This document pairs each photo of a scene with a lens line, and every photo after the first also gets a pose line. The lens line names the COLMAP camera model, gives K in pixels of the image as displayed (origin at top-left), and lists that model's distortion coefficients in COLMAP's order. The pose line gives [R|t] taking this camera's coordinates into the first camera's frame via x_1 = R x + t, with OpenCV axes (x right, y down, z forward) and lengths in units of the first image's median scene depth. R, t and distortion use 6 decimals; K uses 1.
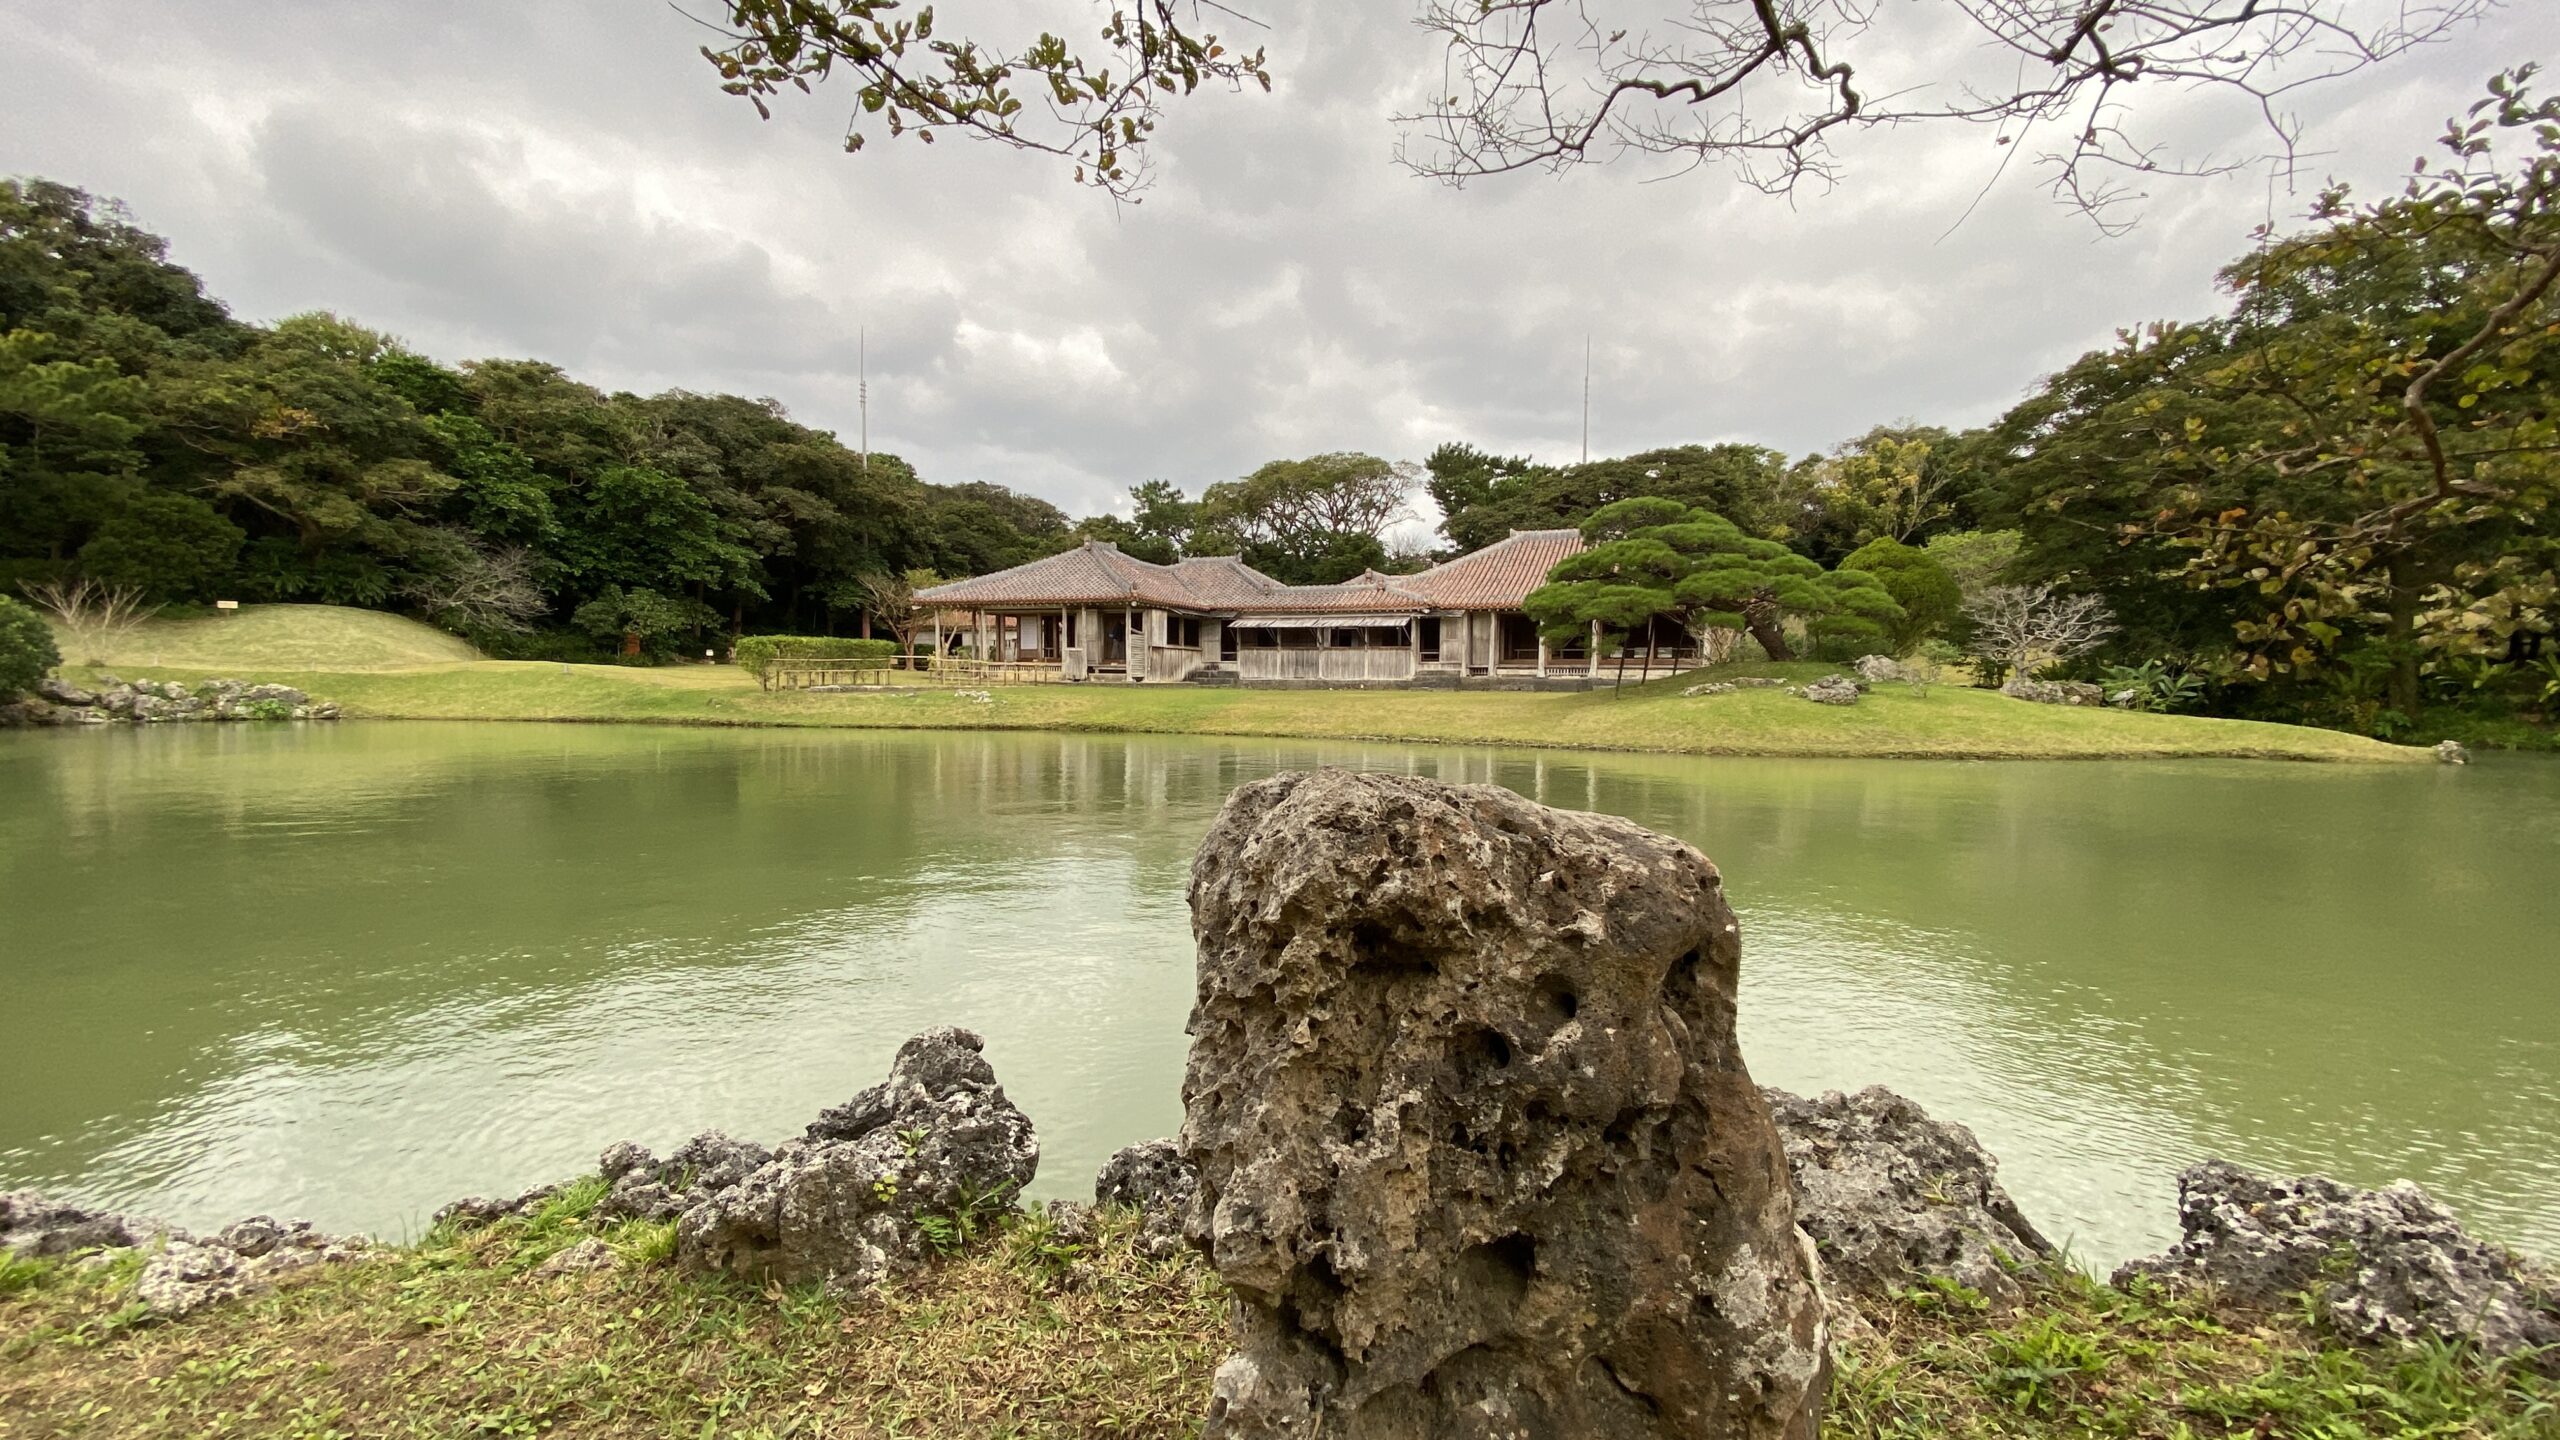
lens RADIAL K [[1048.9, 0, 1281.1], [0, 1048.9, 715.1], [0, 0, 1]] dist [-0.000967, -0.000037]
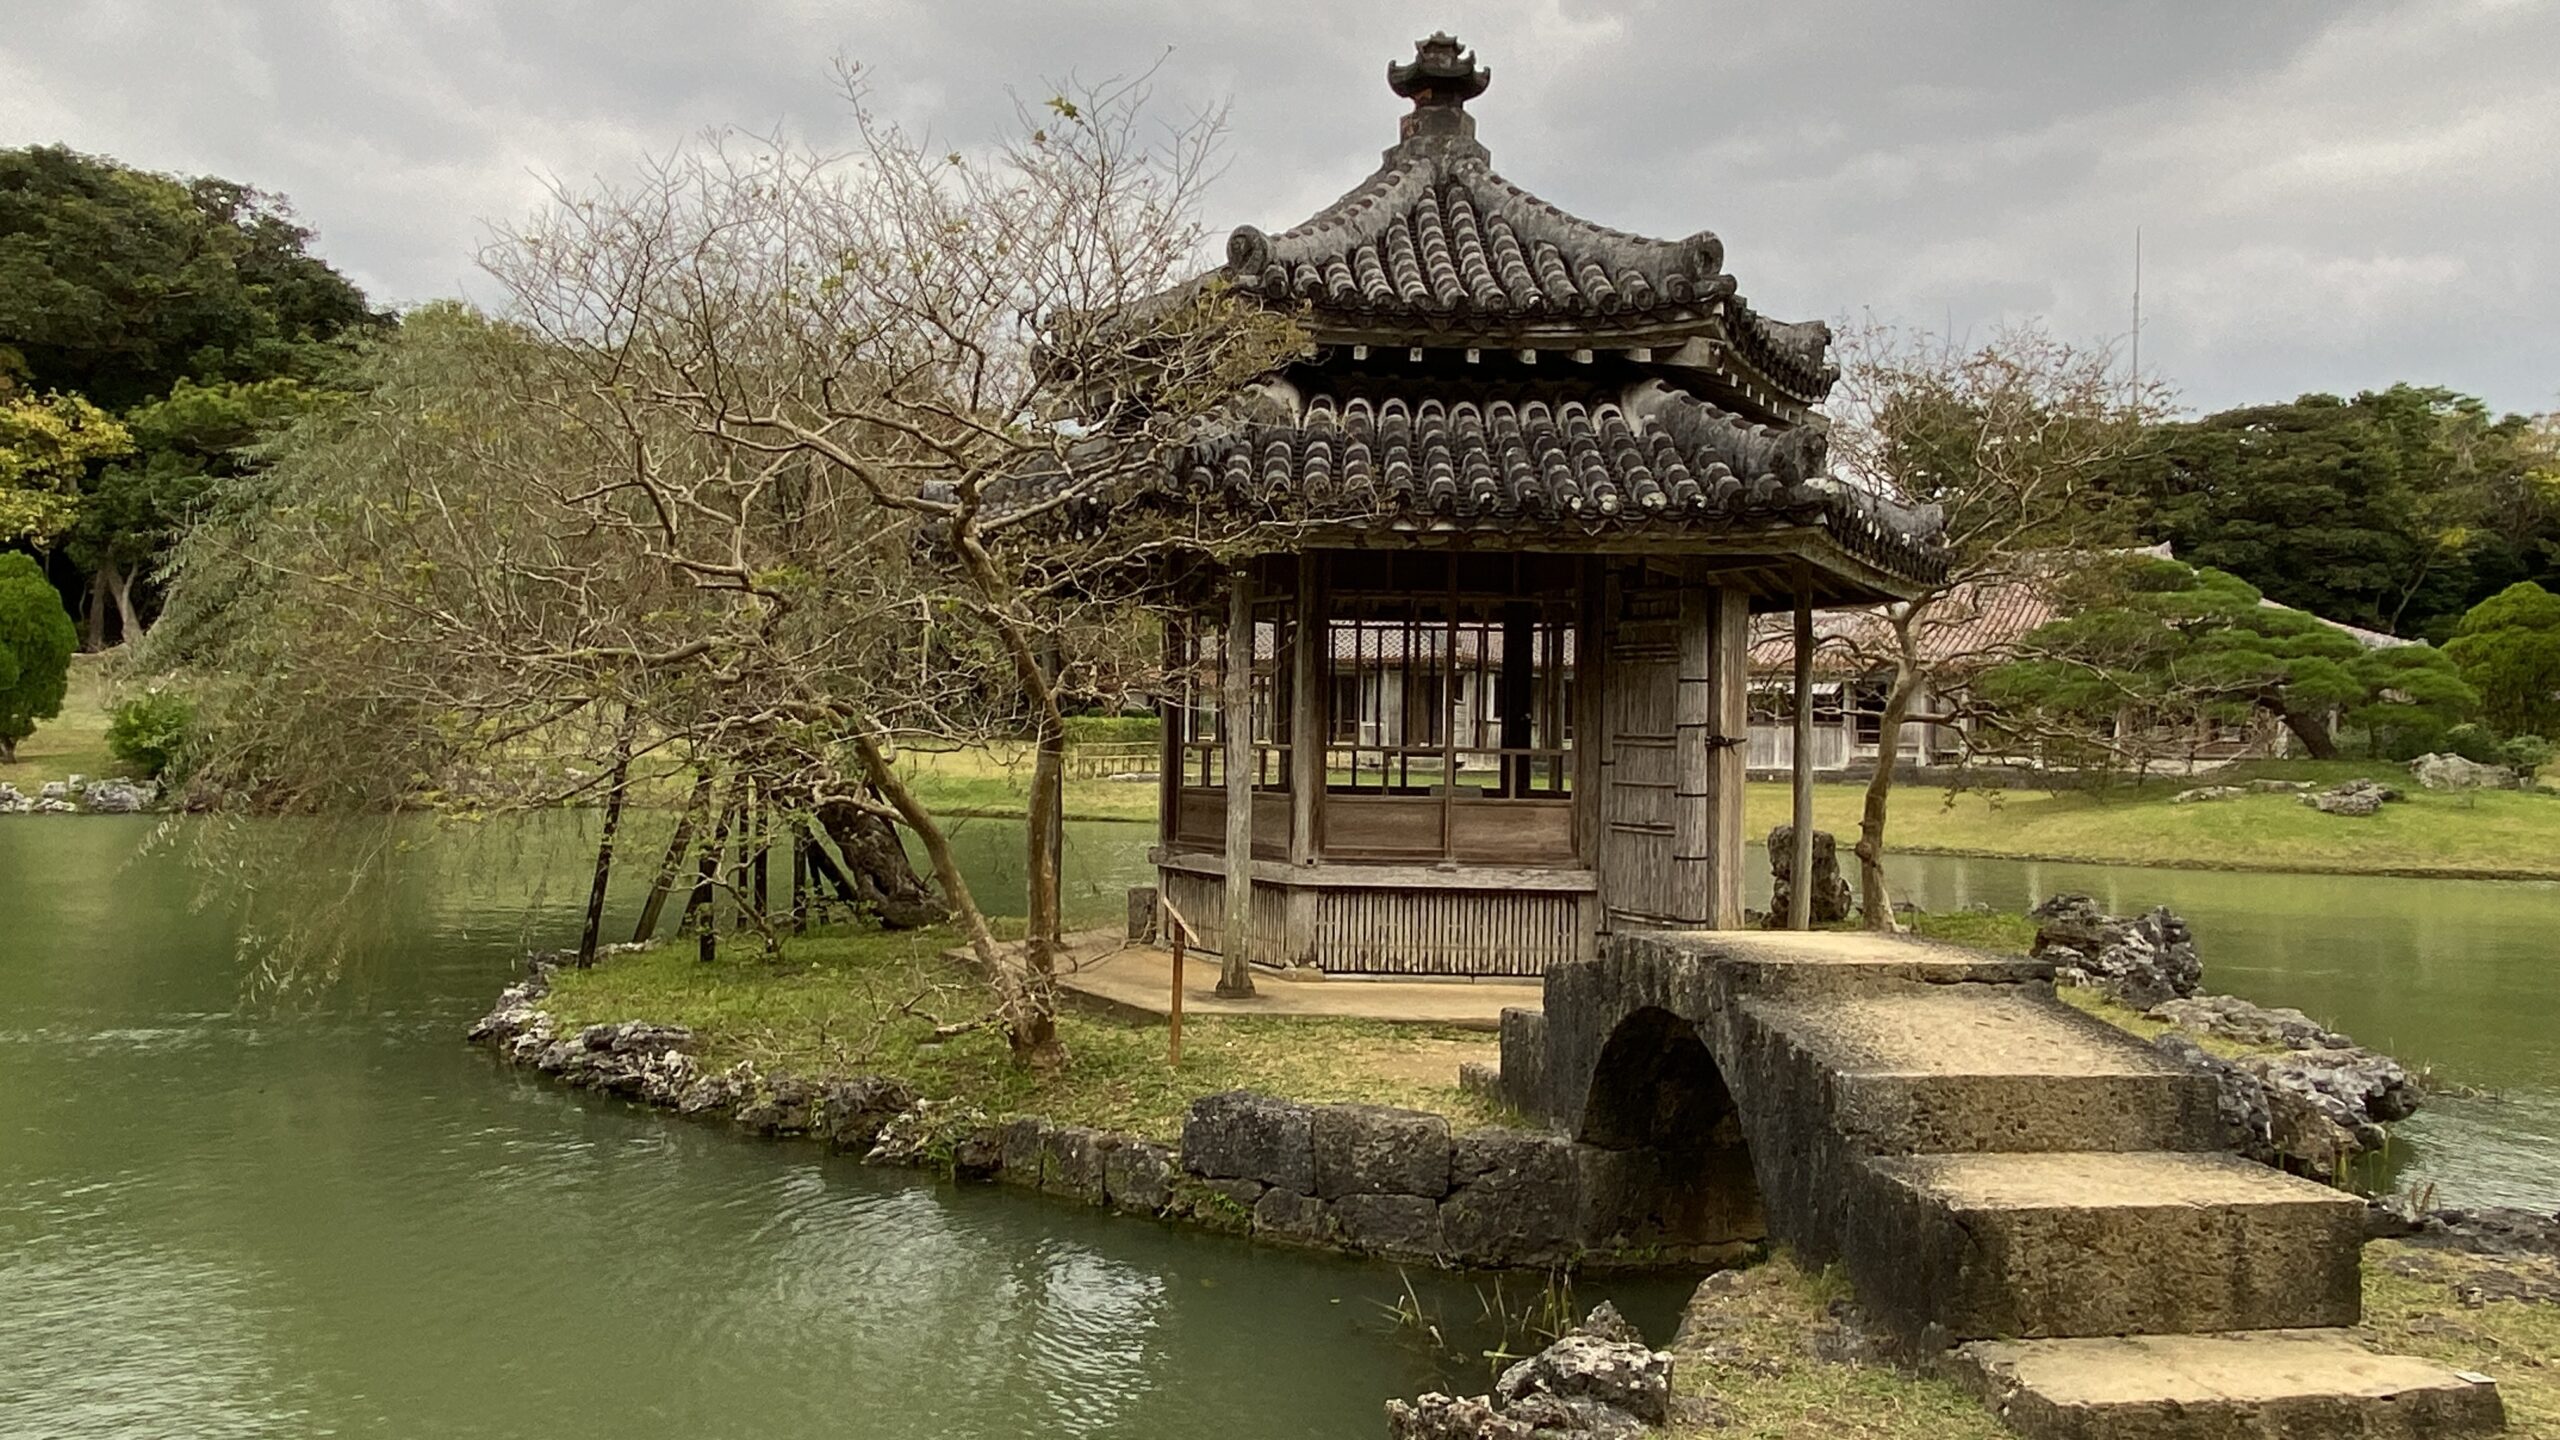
lens RADIAL K [[1883.9, 0, 1278.2], [0, 1883.9, 730.9], [0, 0, 1]] dist [0.013496, 0.000100]
pose [[0.985063, 0.007226, -0.172041, -0.058337], [-0.014960, 0.998933, -0.043695, 0.001710], [0.171542, 0.045616, 0.984120, -0.572047]]
